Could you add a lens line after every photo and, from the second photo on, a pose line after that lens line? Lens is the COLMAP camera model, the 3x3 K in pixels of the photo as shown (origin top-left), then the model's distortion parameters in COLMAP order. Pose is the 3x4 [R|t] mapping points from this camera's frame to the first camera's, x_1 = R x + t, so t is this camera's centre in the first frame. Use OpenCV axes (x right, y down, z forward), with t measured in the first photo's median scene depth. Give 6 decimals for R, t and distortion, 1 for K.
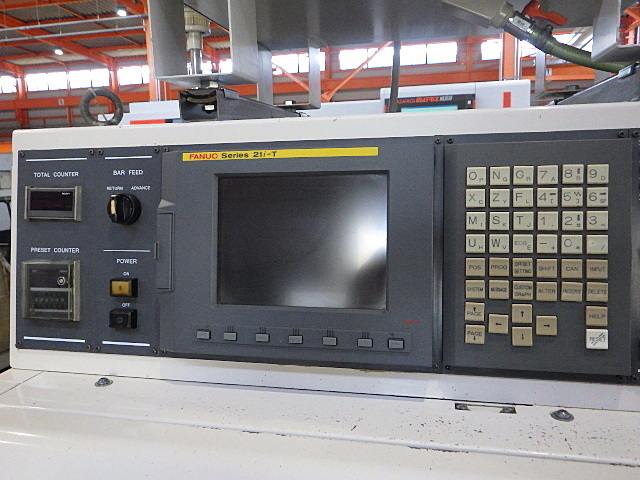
lens RADIAL K [[524.1, 0, 320.0], [0, 524.1, 240.0], [0, 0, 1]] dist [-0.000896, -0.007984]
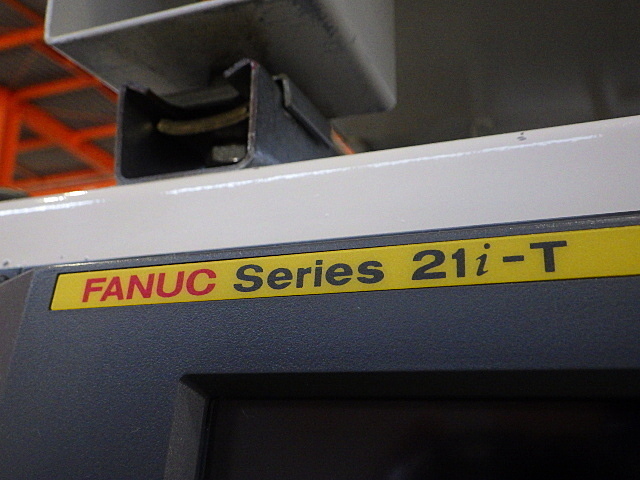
lens RADIAL K [[634.1, 0, 320.0], [0, 634.1, 240.0], [0, 0, 1]] dist [0.000788, 0.000029]
pose [[0.990262, -0.009276, -0.138906, -0.126597], [-0.041384, 0.933058, -0.357337, -0.094346], [0.132922, 0.359605, 0.923588, 0.791450]]
